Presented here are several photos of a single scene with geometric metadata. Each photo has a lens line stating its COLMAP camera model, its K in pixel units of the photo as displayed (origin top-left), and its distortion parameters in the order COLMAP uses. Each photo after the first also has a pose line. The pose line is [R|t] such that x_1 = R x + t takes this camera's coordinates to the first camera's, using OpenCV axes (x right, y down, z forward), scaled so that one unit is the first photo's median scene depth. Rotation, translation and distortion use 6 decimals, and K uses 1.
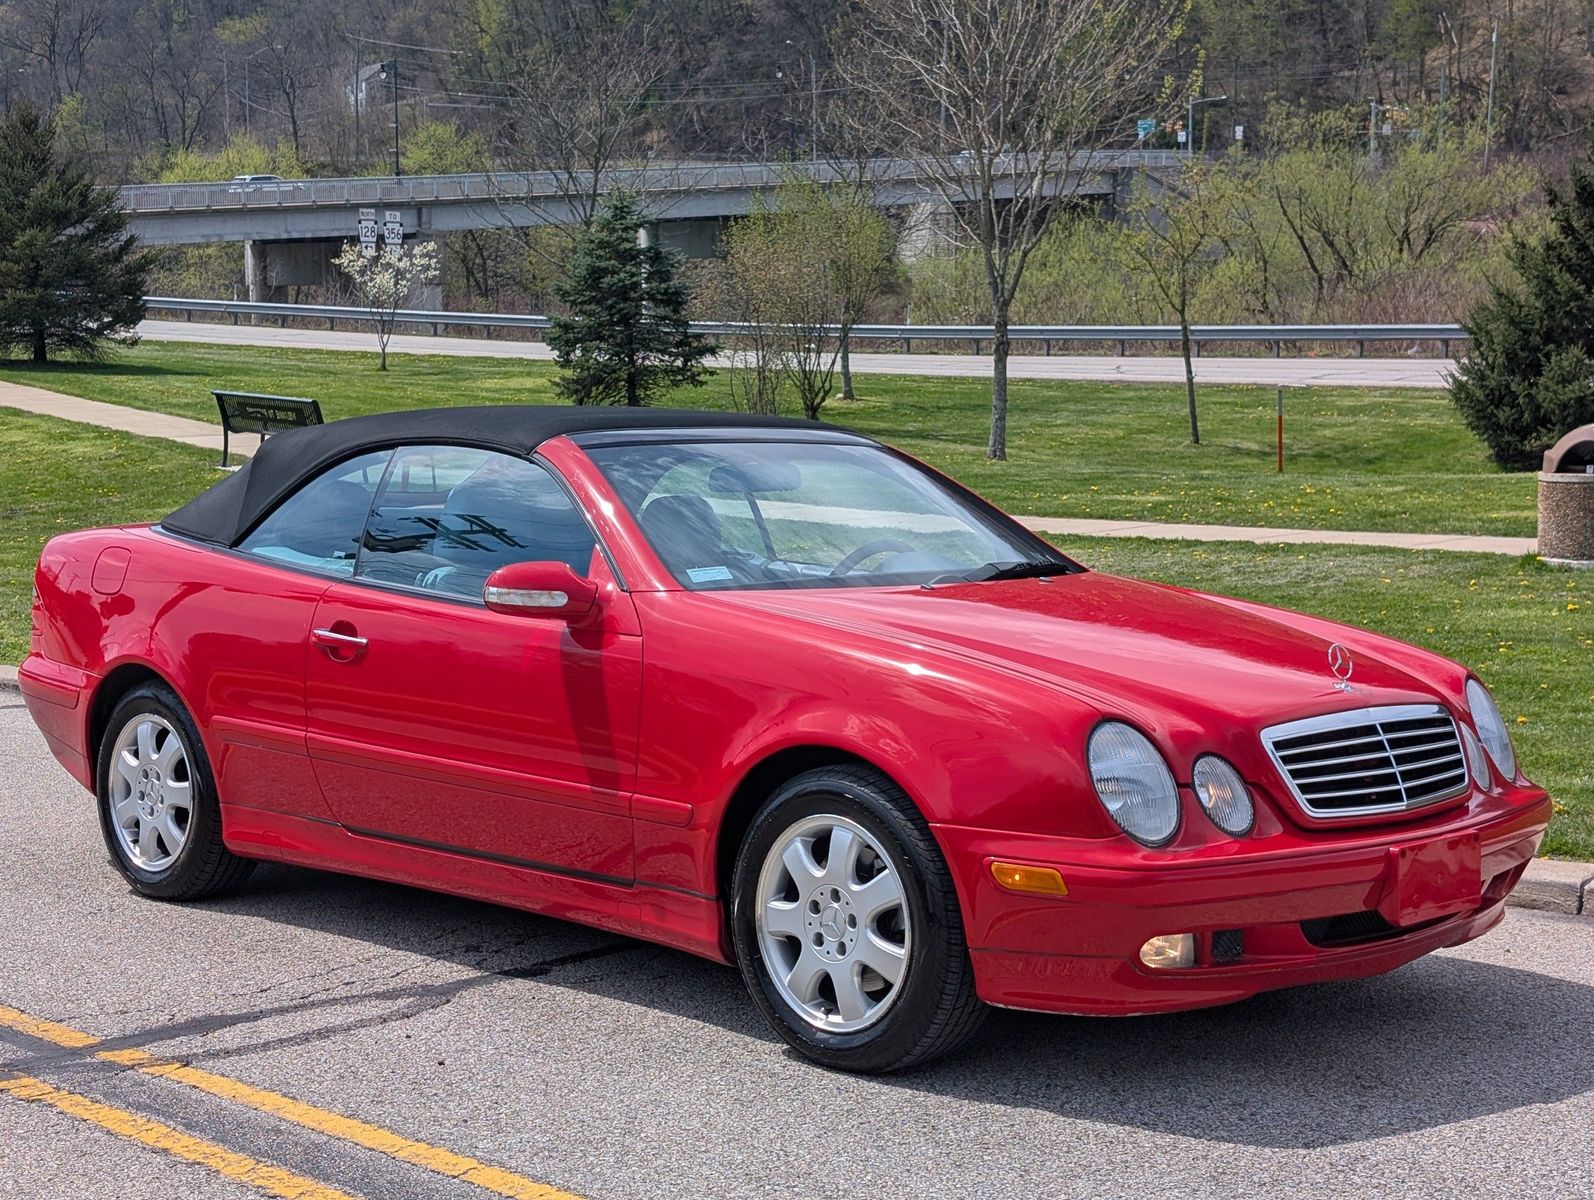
lens RADIAL K [[2517.4, 0, 823.8], [0, 2517.4, 640.0], [0, 0, 1]] dist [0.224101, -1.003906]
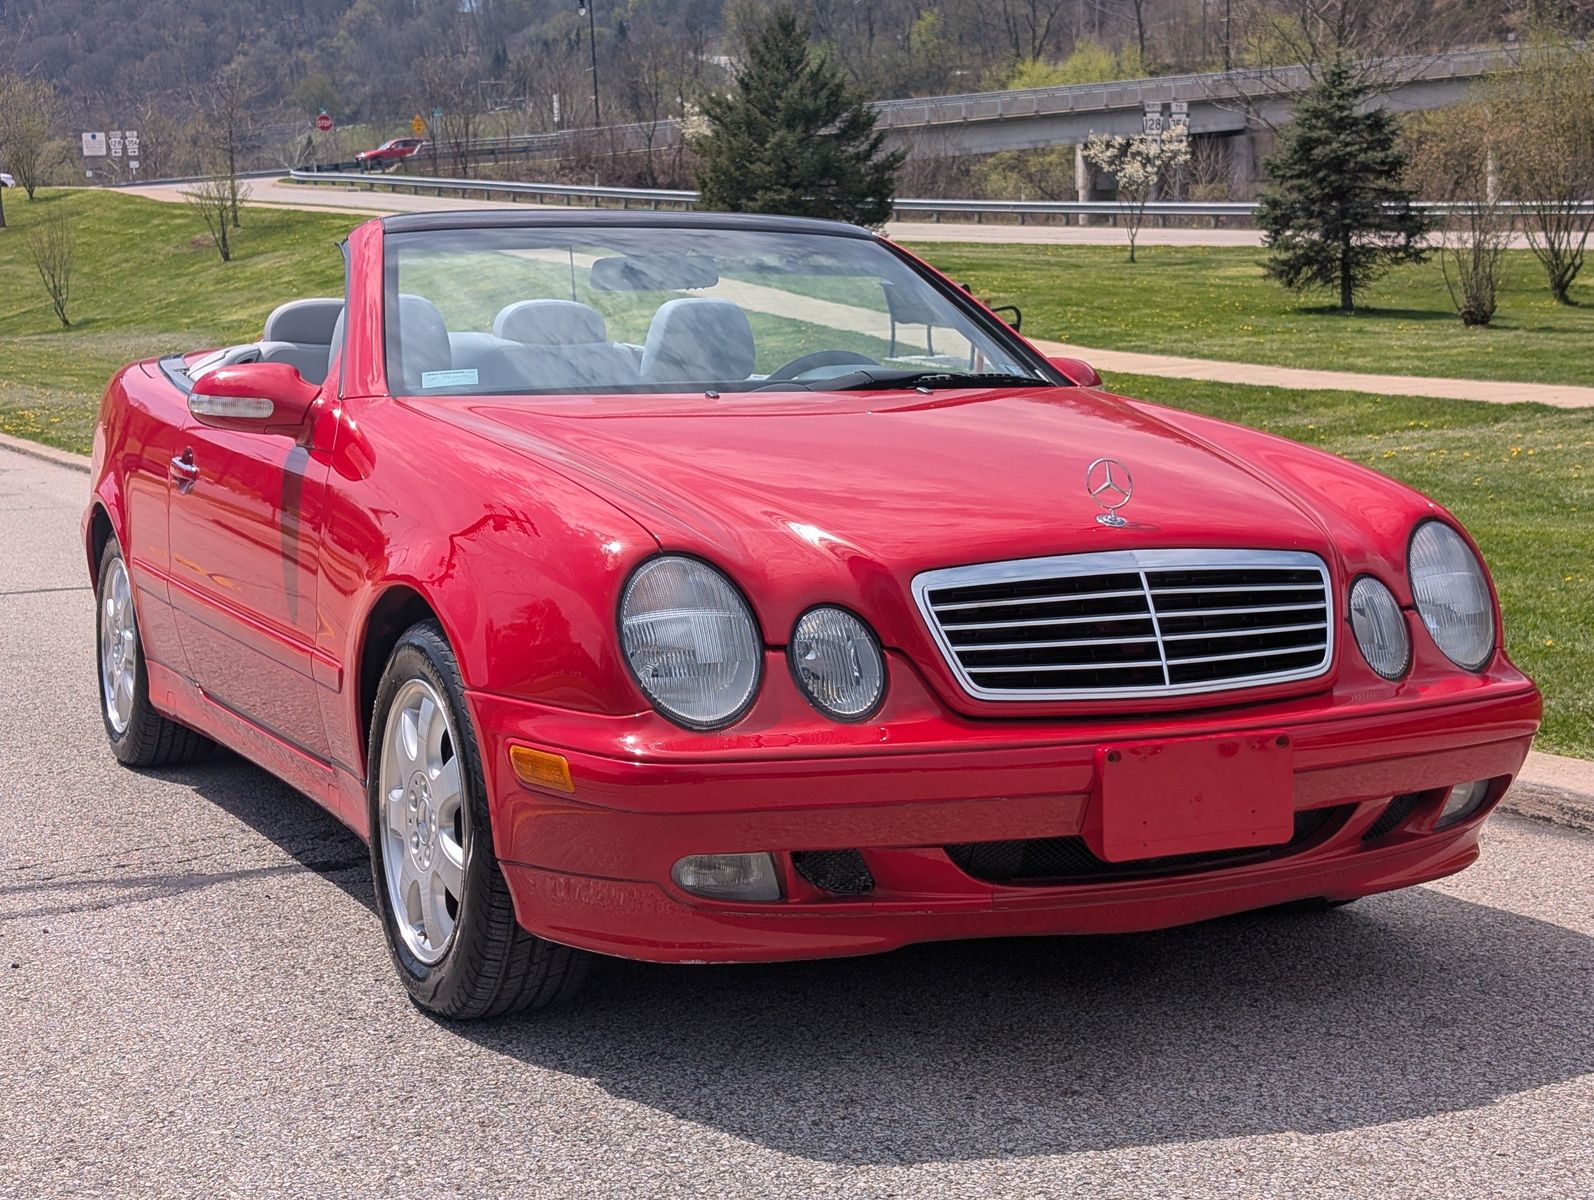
lens RADIAL K [[2517.4, 0, 823.8], [0, 2517.4, 640.0], [0, 0, 1]] dist [0.224101, -1.003906]
pose [[0.942080, 0.028281, -0.334195, 0.060819], [-0.016345, 0.999126, 0.038475, 0.004254], [0.334991, -0.030784, 0.941718, 0.052482]]
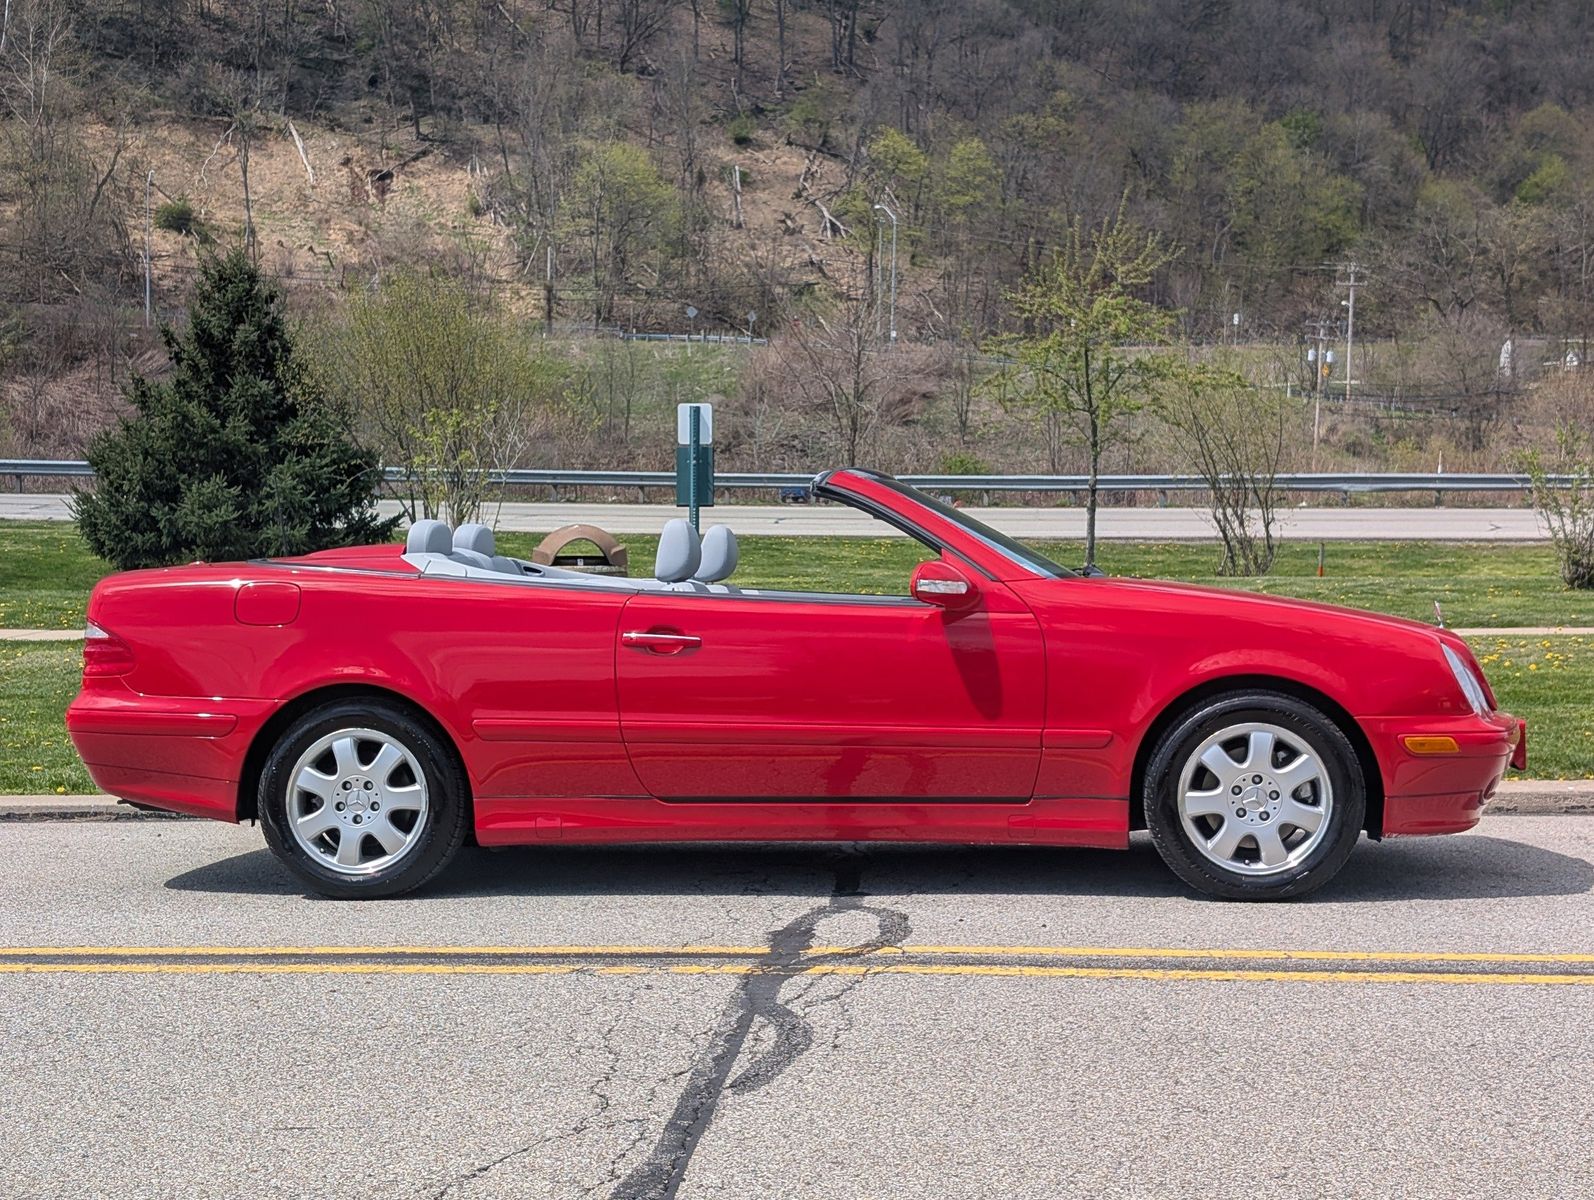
lens RADIAL K [[2516.8, 0, 834.1], [0, 2516.8, 616.7], [0, 0, 1]] dist [0.223935, -0.947279]
pose [[0.769807, -0.019113, 0.637991, -0.178377], [0.062741, 0.996977, -0.045835, 0.009805], [-0.635186, 0.075312, 0.768679, 0.007190]]
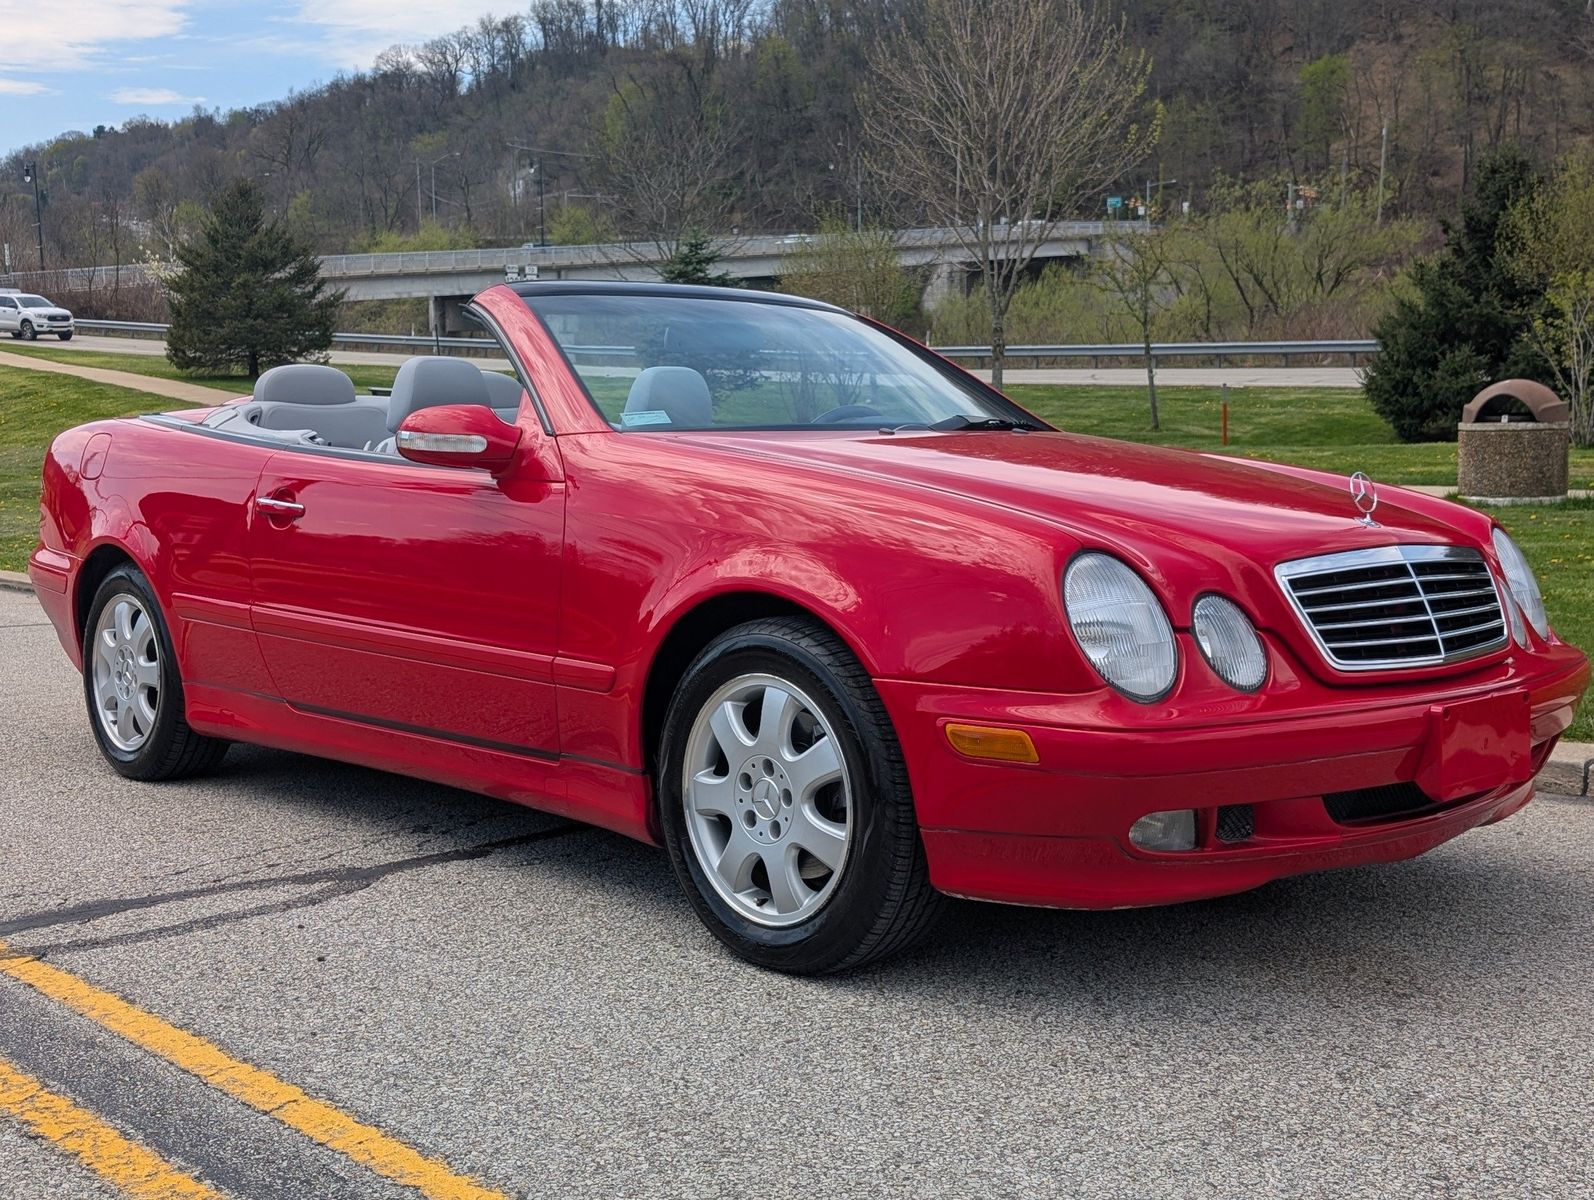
lens RADIAL K [[1893.4, 0, 782.7], [0, 1893.4, 600.1], [0, 0, 1]] dist [0.099732, -0.308665]
pose [[0.998925, -0.003238, -0.046237, 0.006392], [0.003202, 0.999995, -0.000848, 0.007344], [0.046239, 0.000699, 0.998930, 0.058473]]
